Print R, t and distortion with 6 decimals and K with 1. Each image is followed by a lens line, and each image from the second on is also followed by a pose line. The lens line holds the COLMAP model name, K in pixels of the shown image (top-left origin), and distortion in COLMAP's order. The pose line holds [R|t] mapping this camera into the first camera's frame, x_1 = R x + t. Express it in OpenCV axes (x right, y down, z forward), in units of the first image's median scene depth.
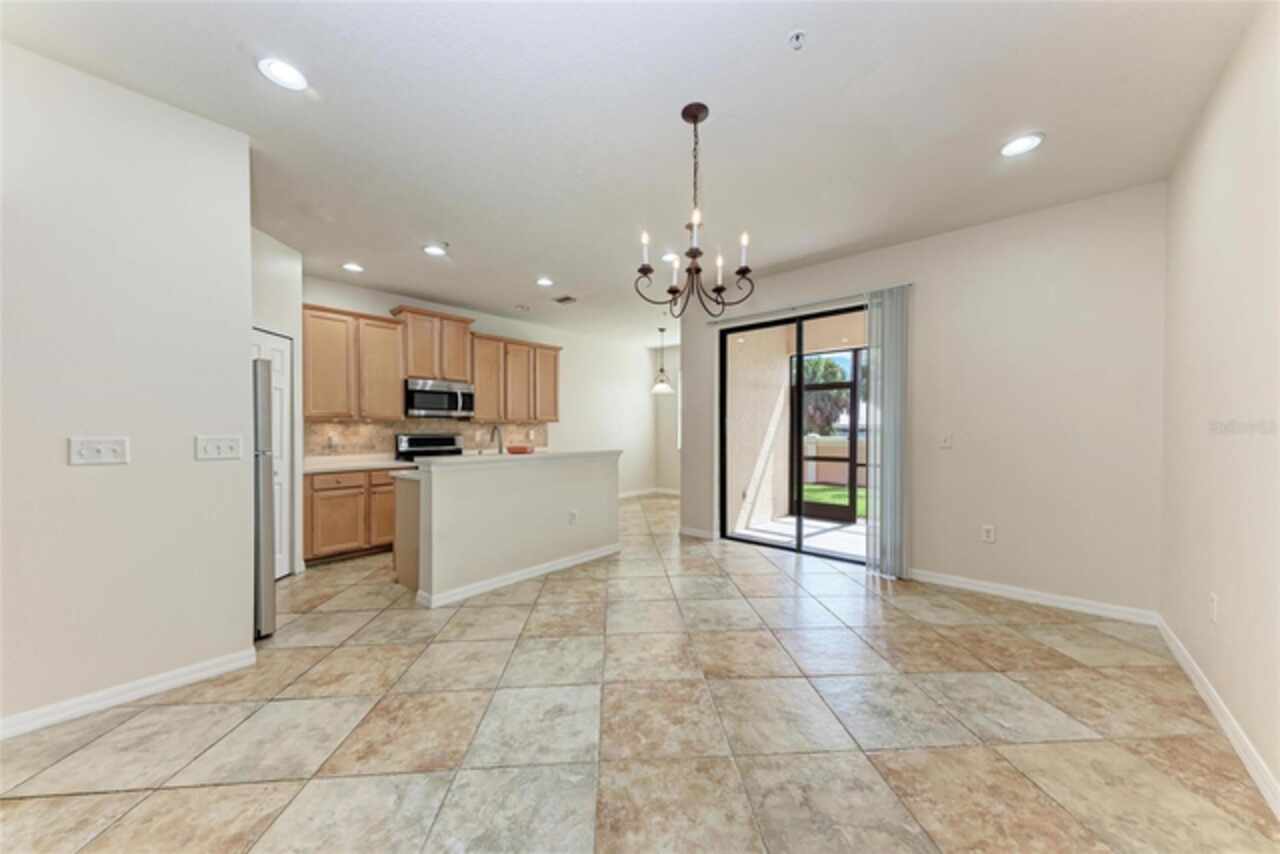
lens RADIAL K [[440.5, 0, 653.0], [0, 440.5, 435.5], [0, 0, 1]] dist [0.011644, -0.001808]
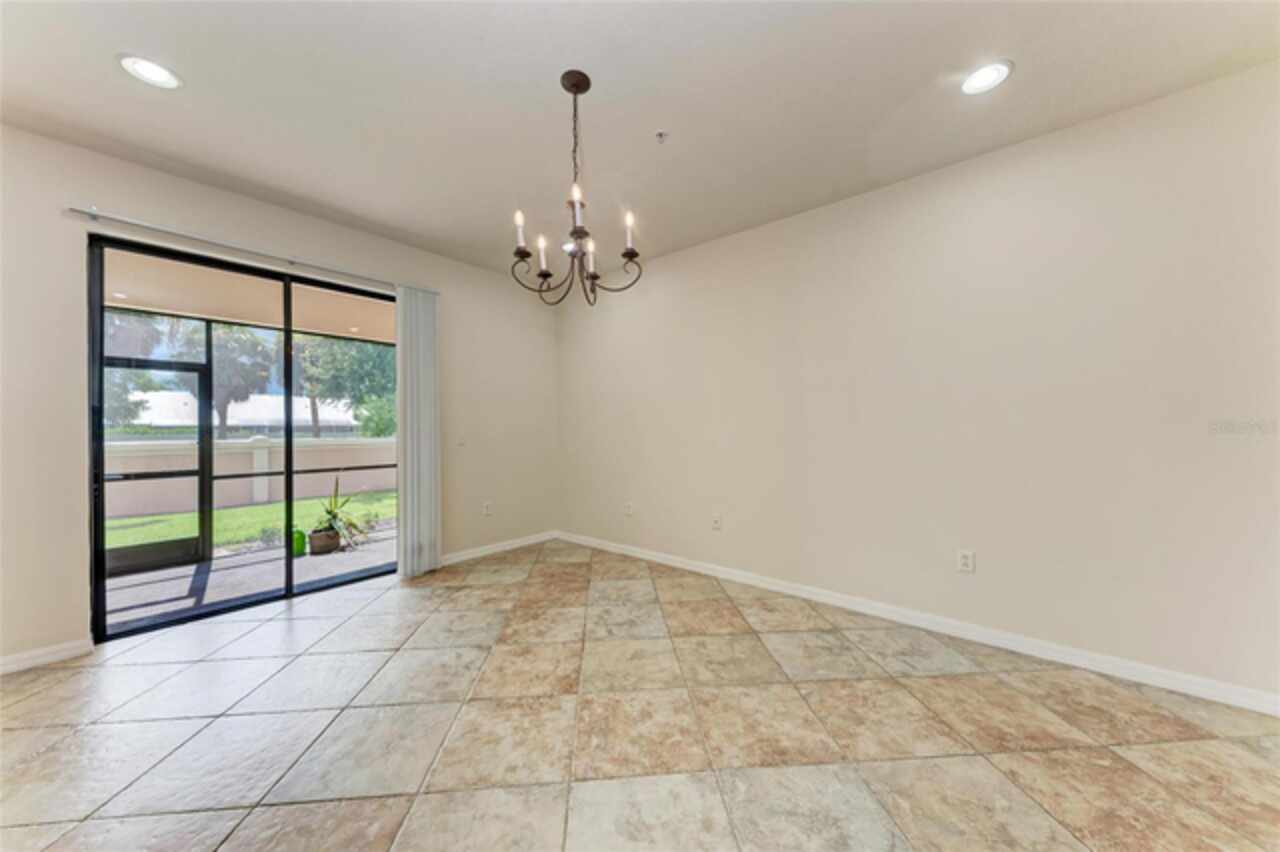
lens RADIAL K [[440.5, 0, 633.9], [0, 440.5, 425.6], [0, 0, 1]] dist [0.011644, -0.001808]
pose [[0.003689, 0.004221, 0.999984, -0.380125], [0.018871, 0.999813, -0.004290, -0.004046], [-0.999815, 0.018886, 0.003608, 0.403071]]
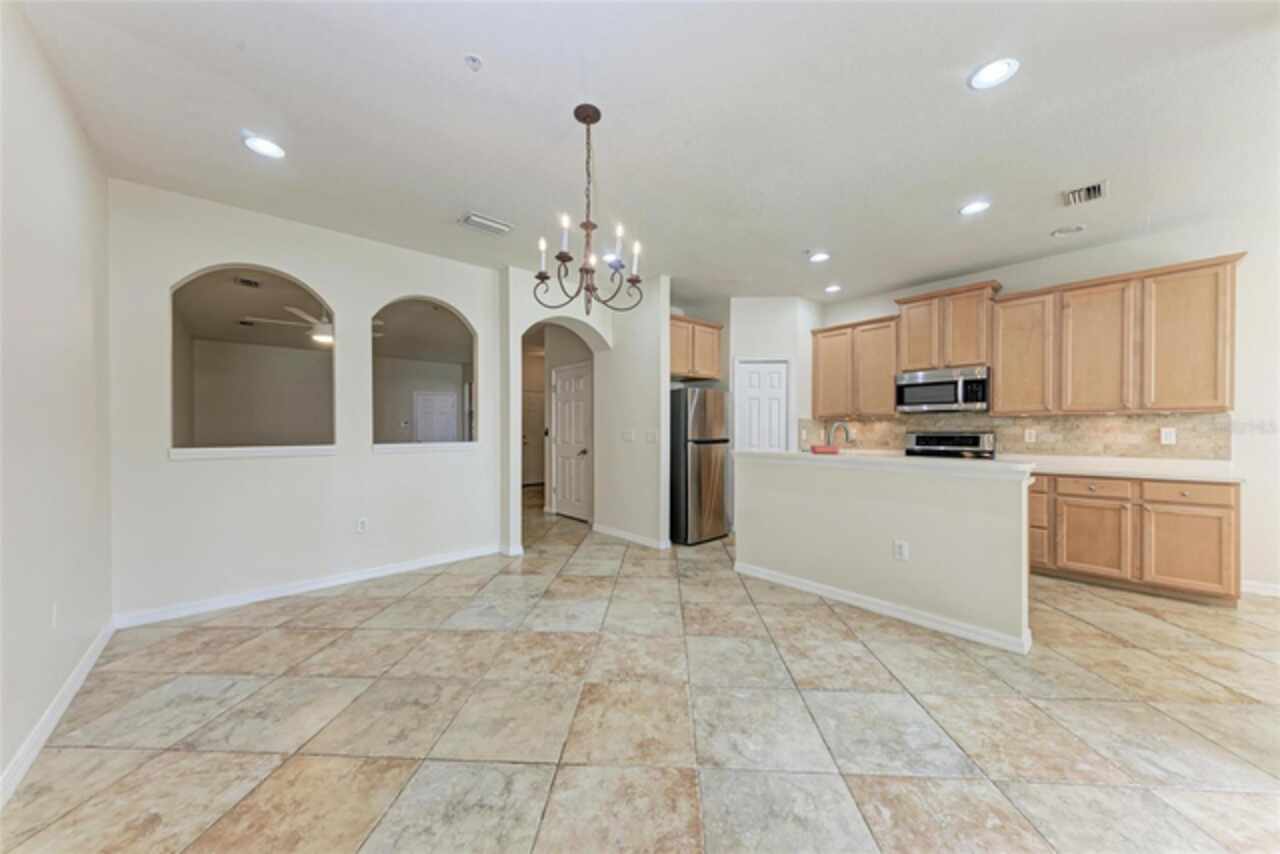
lens RADIAL K [[440.5, 0, 634.8], [0, 440.5, 435.4], [0, 0, 1]] dist [0.011644, -0.001808]
pose [[-0.140533, 0.019124, -0.989891, 0.494452], [-0.010493, 0.999729, 0.020804, -0.008506], [0.990020, 0.013310, -0.140294, 0.576463]]
